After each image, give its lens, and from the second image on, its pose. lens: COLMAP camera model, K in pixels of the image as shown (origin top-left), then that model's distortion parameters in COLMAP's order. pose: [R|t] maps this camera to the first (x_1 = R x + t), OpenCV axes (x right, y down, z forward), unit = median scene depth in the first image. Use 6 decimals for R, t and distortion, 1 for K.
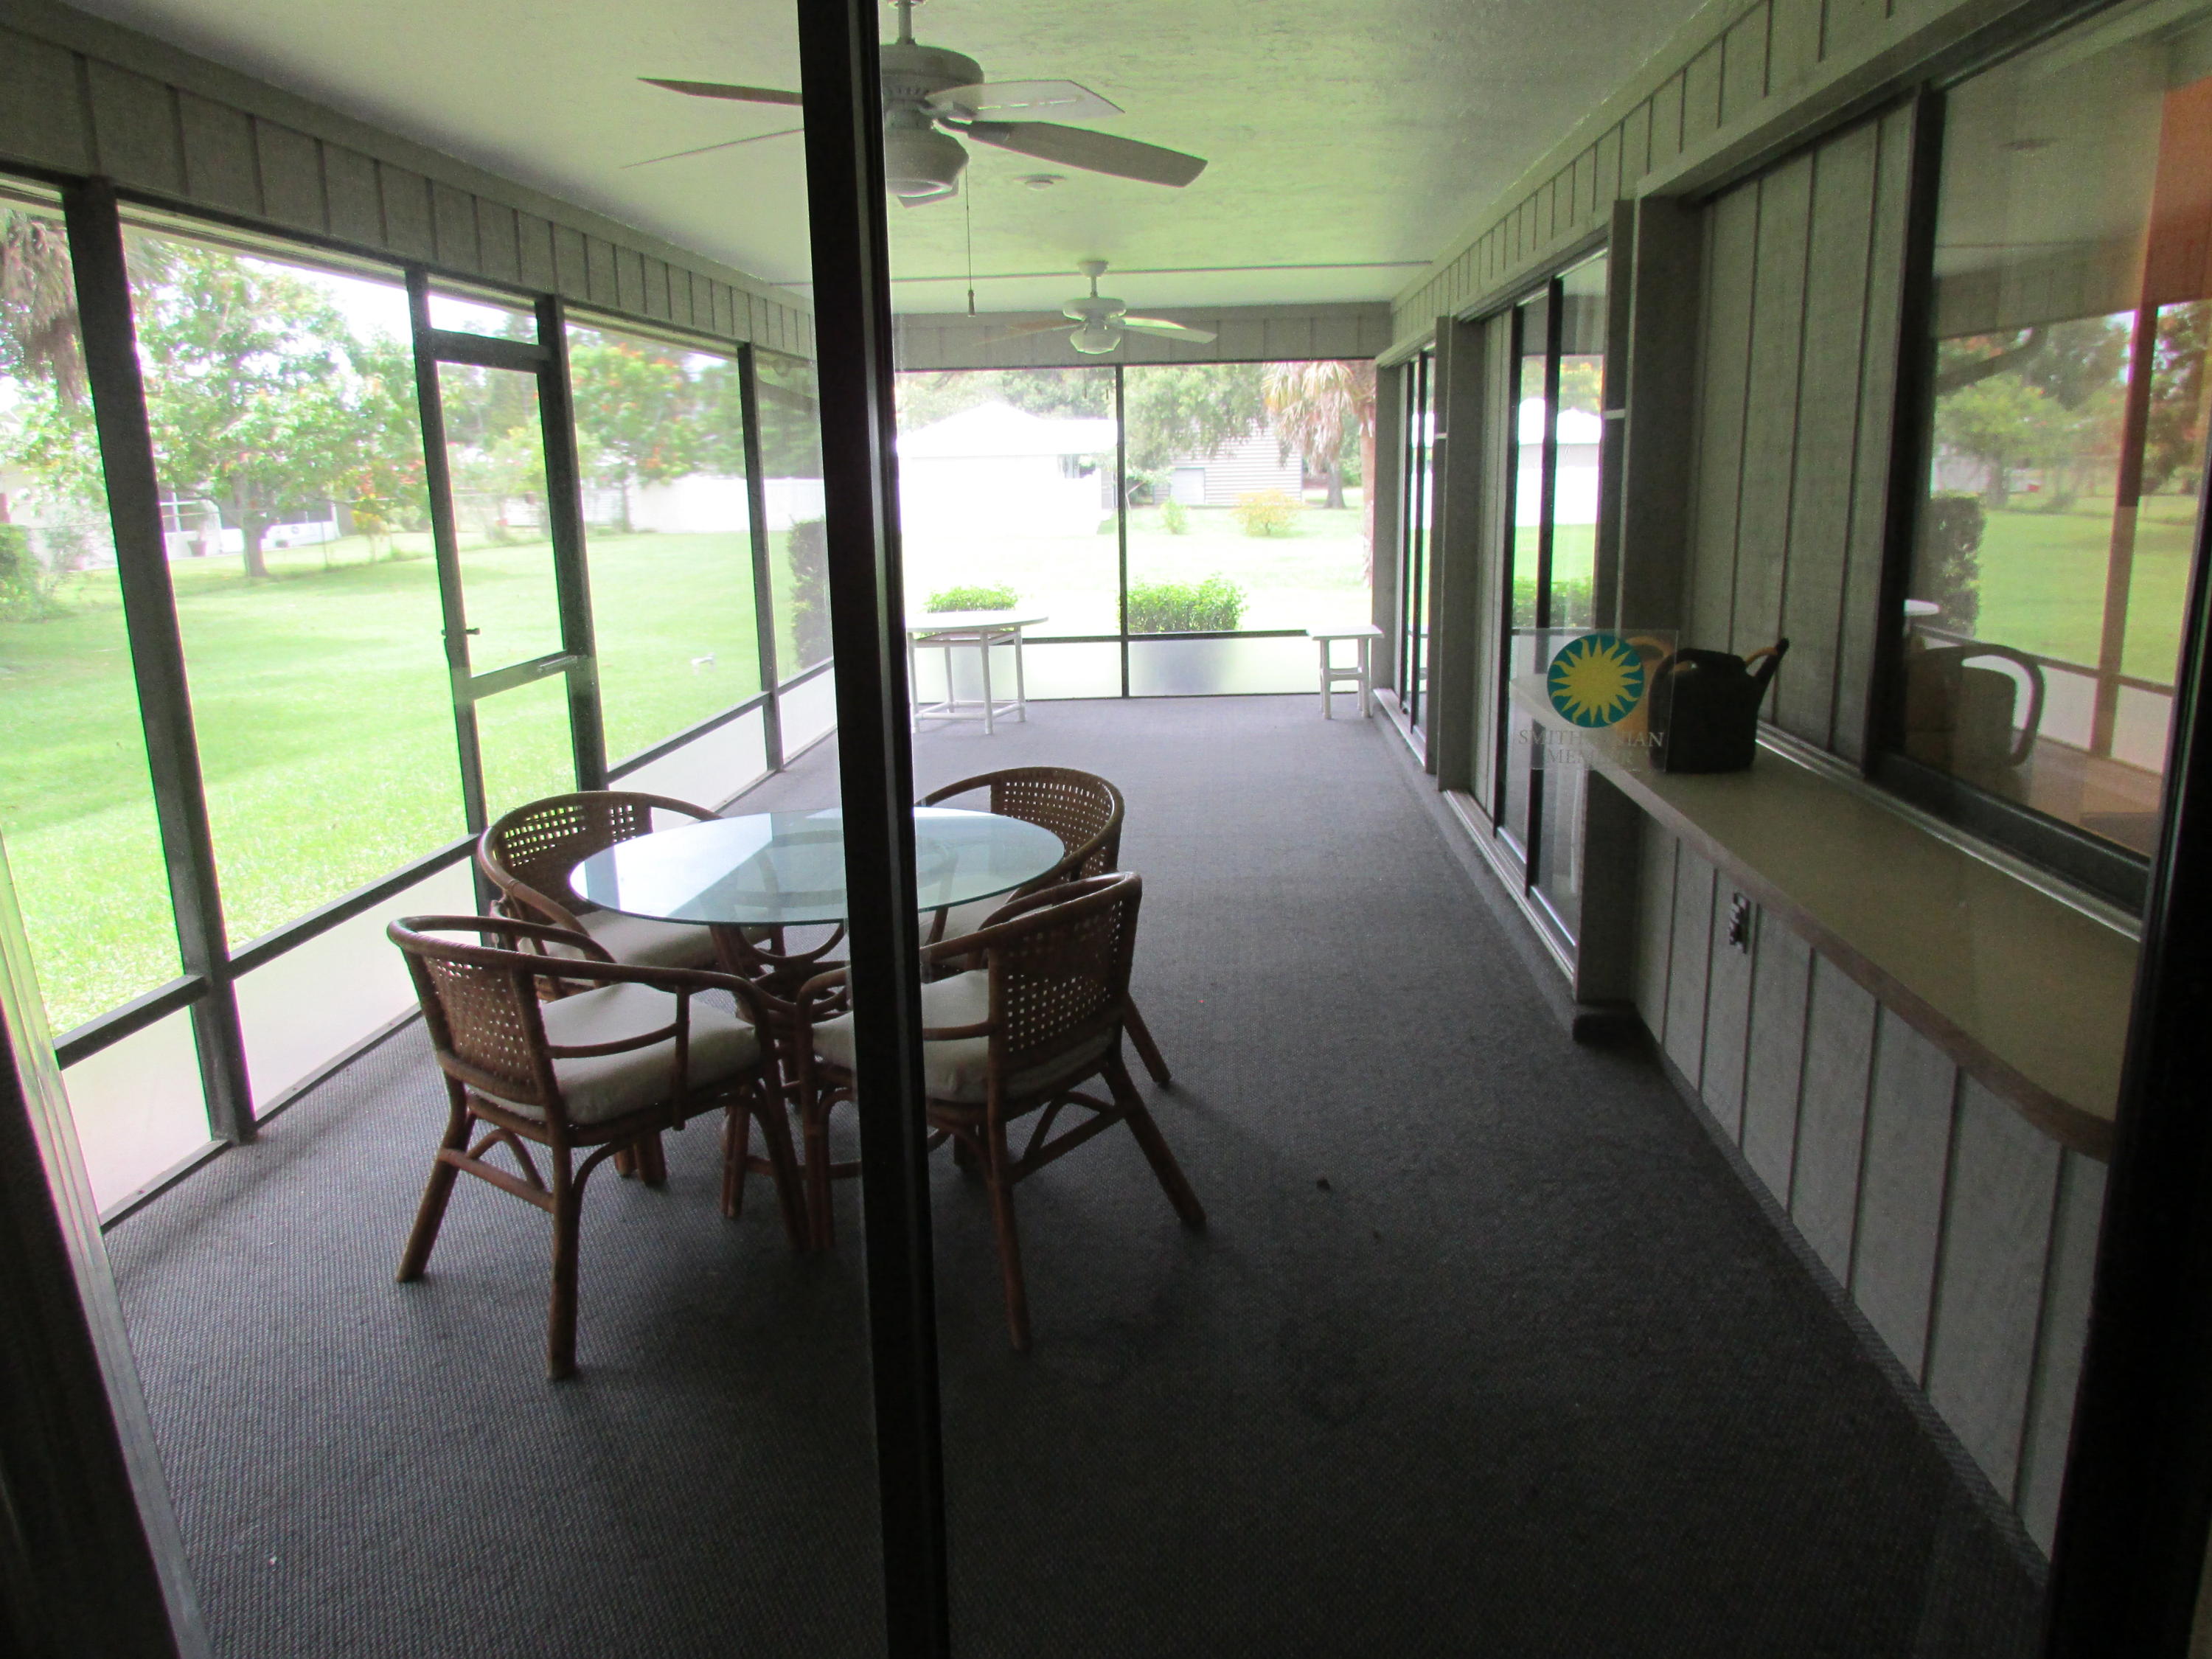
lens RADIAL K [[1573.2, 0, 1106.0], [0, 1573.2, 829.5], [0, 0, 1]] dist [-0.033887, 0.013523]
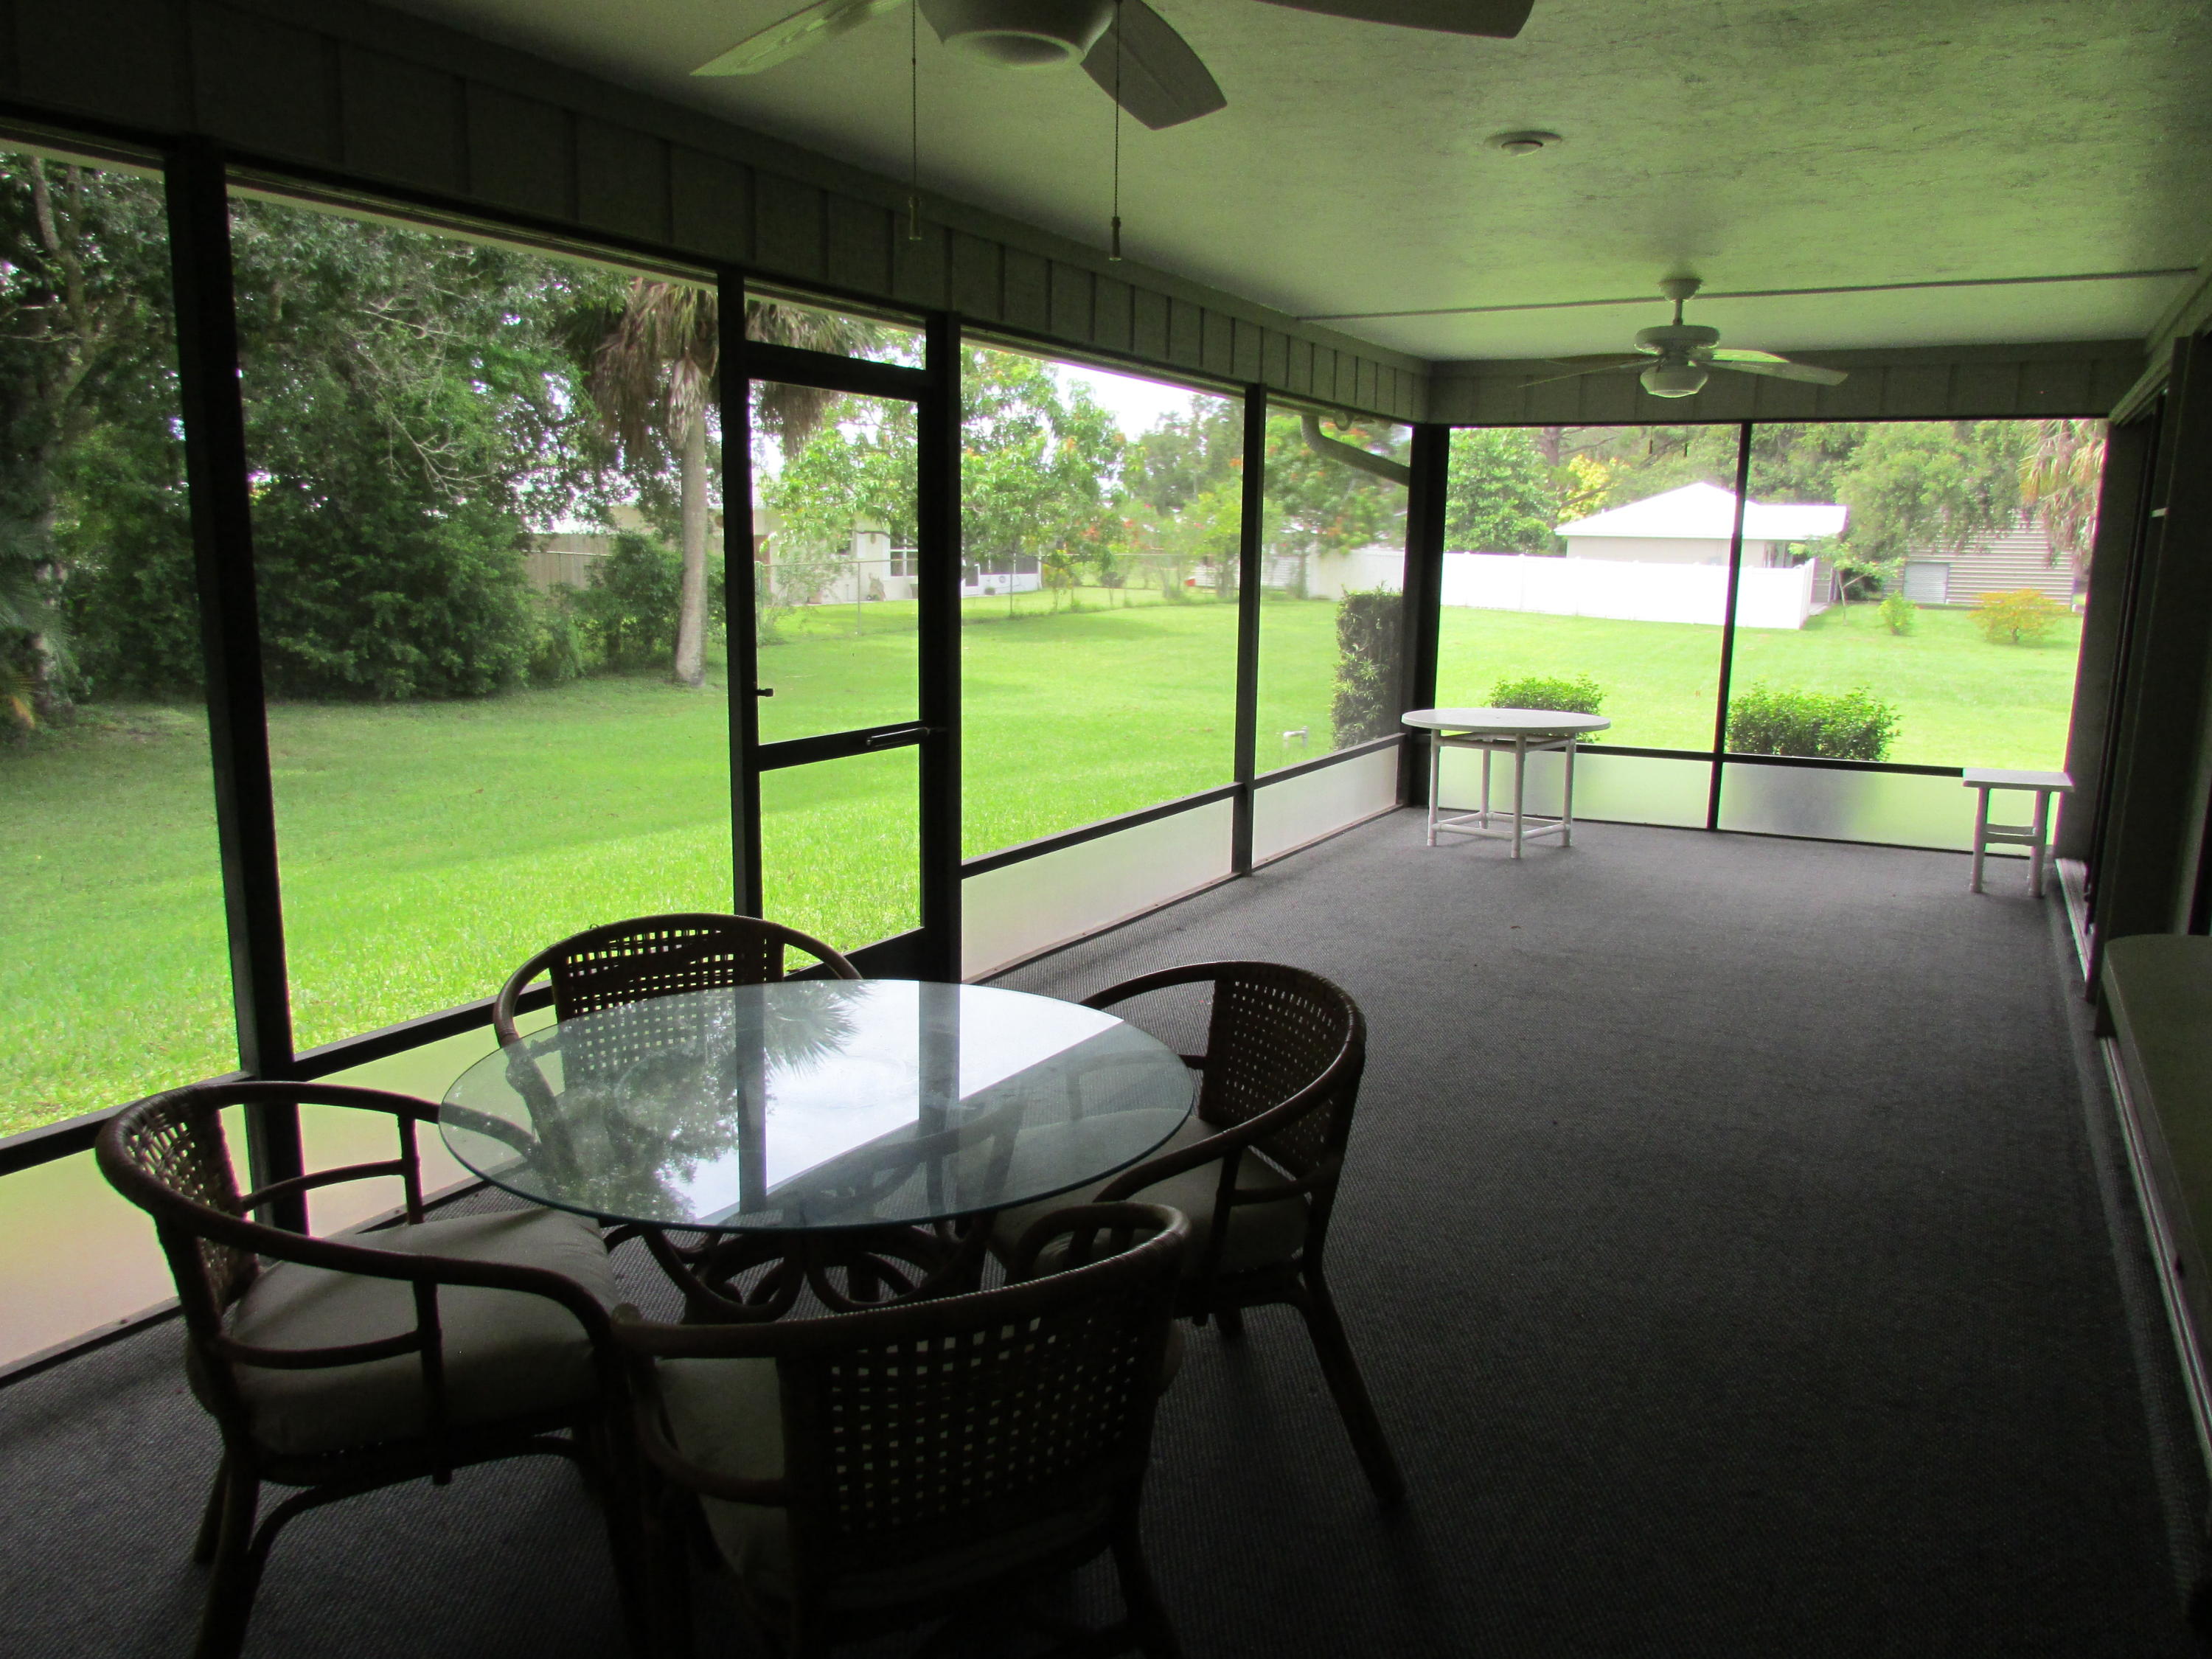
lens RADIAL K [[1573.2, 0, 1106.0], [0, 1573.2, 829.5], [0, 0, 1]] dist [-0.033887, 0.013523]
pose [[0.904943, 0.111635, -0.410628, 0.021790], [-0.130565, 0.991272, -0.018248, -0.010477], [0.405007, 0.070127, 0.911620, 0.051134]]
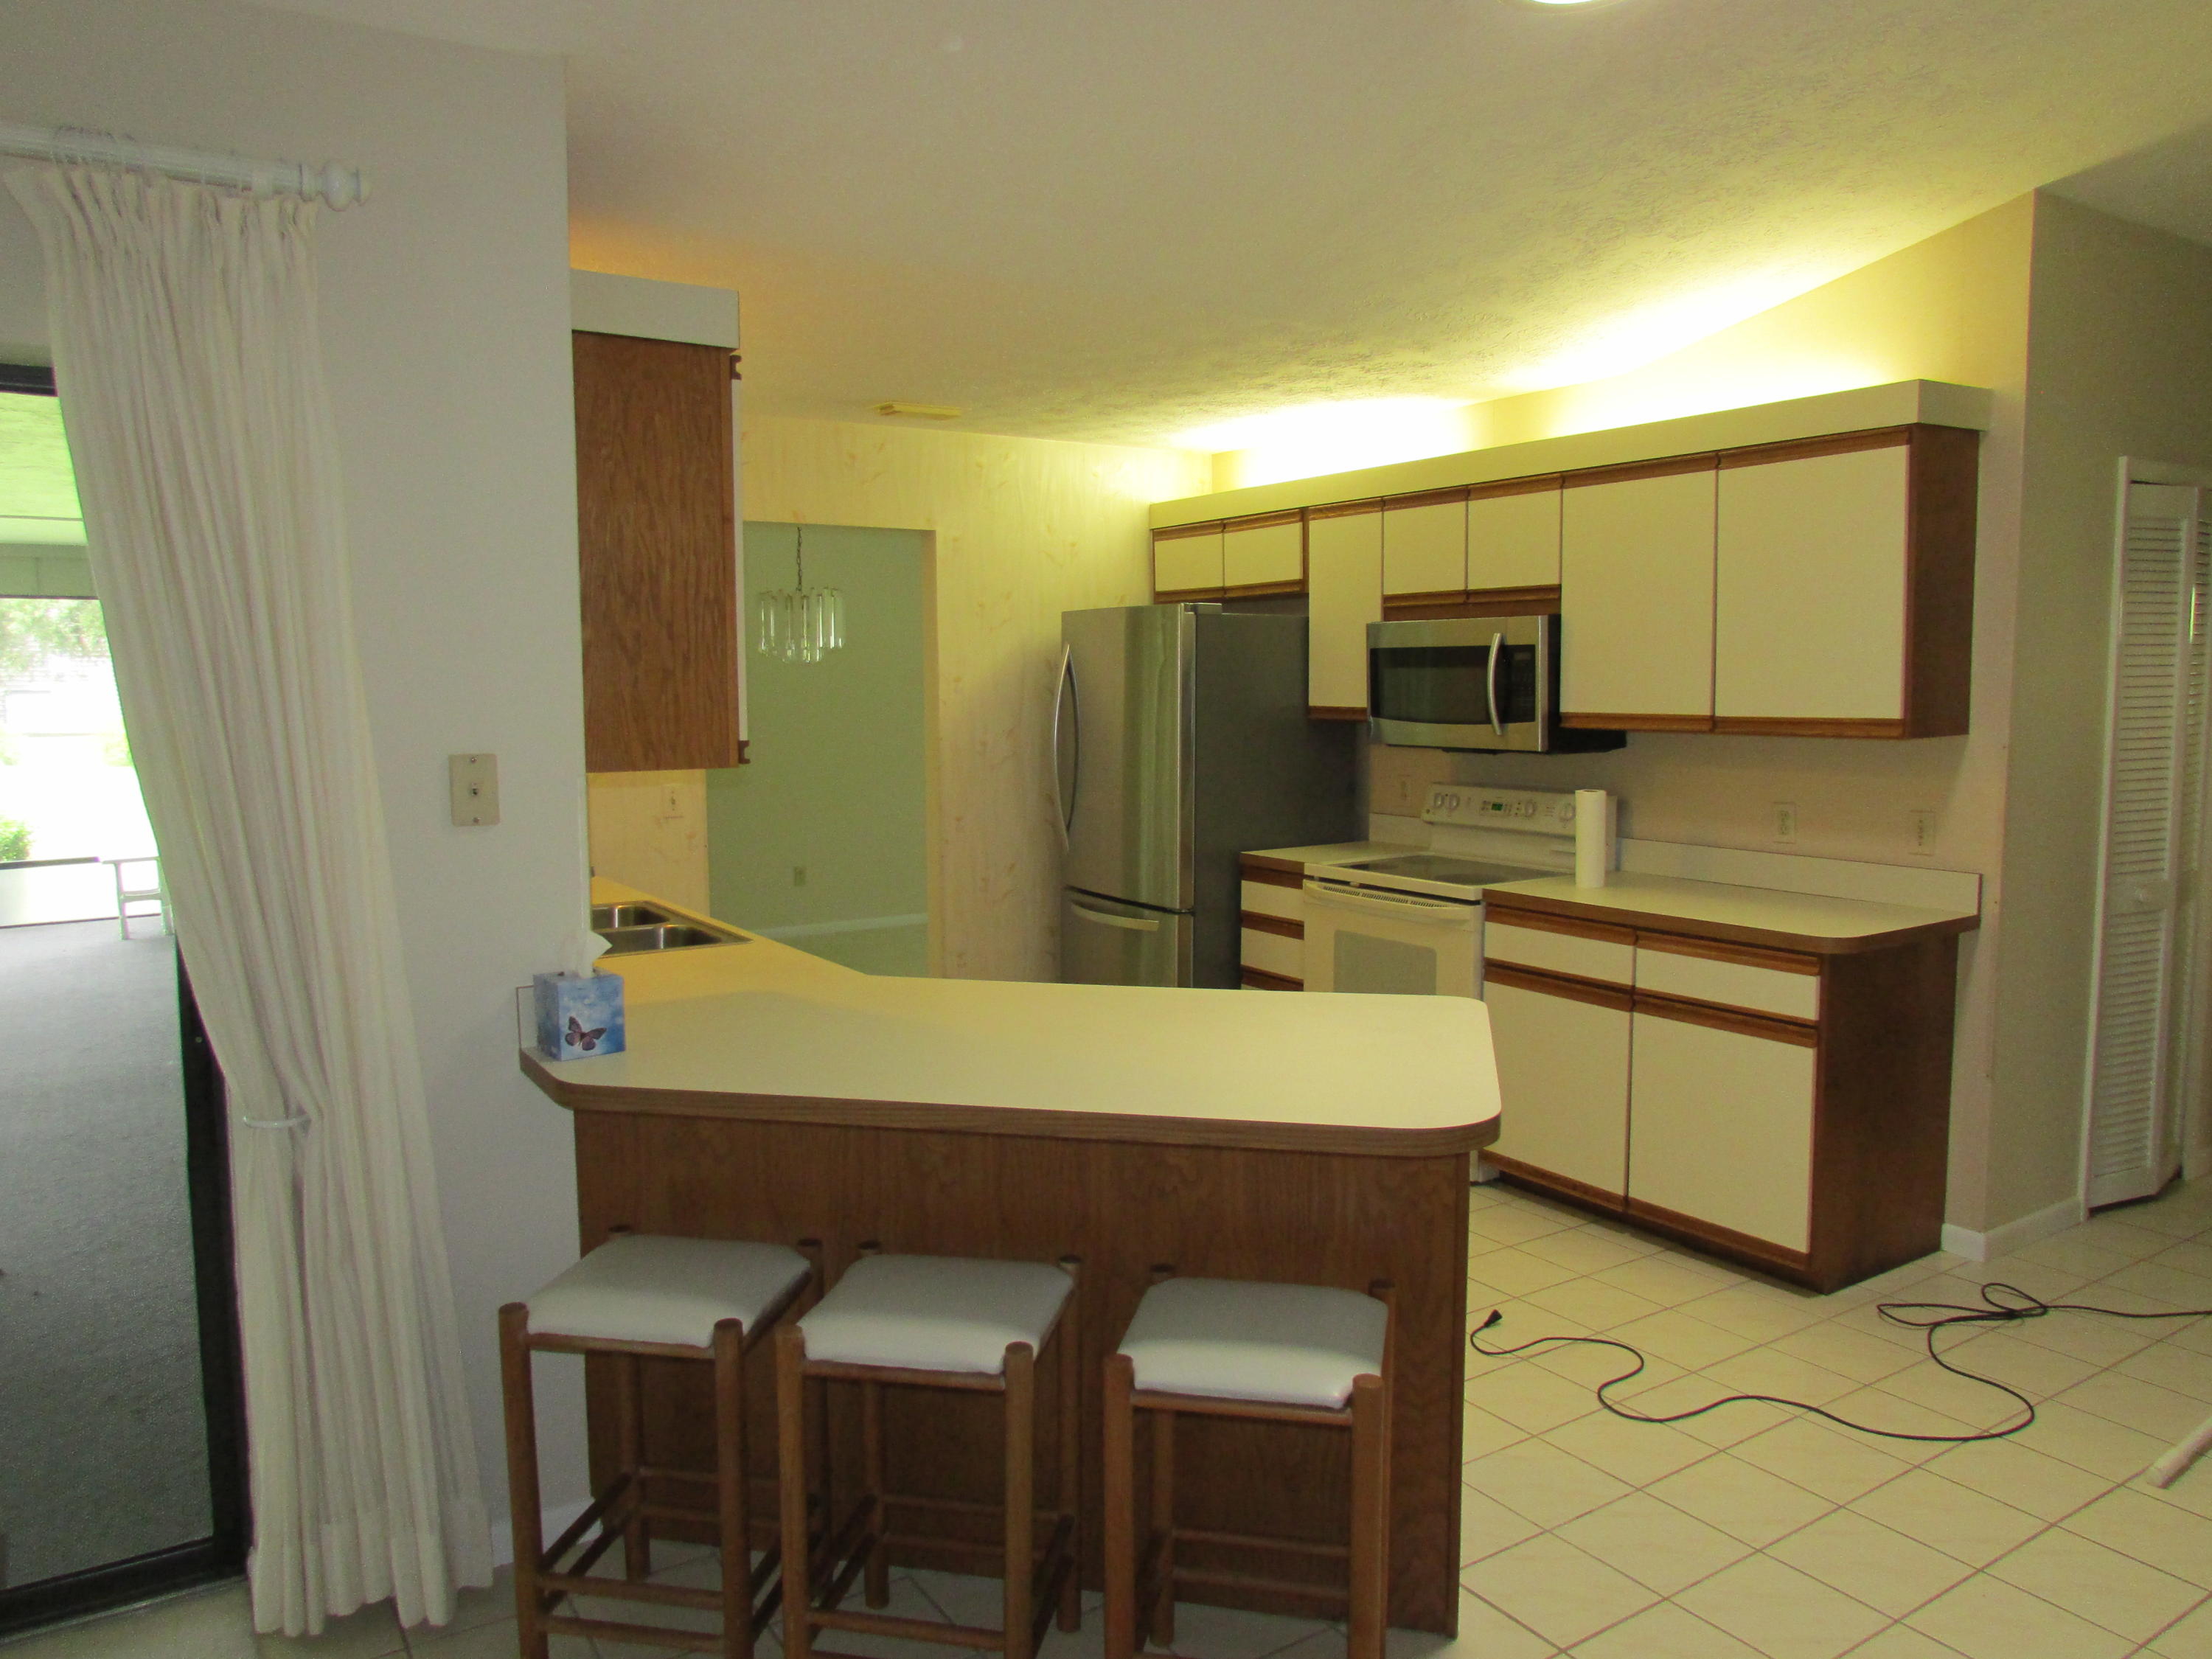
lens RADIAL K [[1573.2, 0, 1106.0], [0, 1573.2, 829.5], [0, 0, 1]] dist [-0.033887, 0.013523]
pose [[0.796832, -0.035390, 0.603163, 0.014320], [0.120524, 0.987530, -0.101280, 0.011115], [-0.592058, 0.153399, 0.791162, -0.052474]]
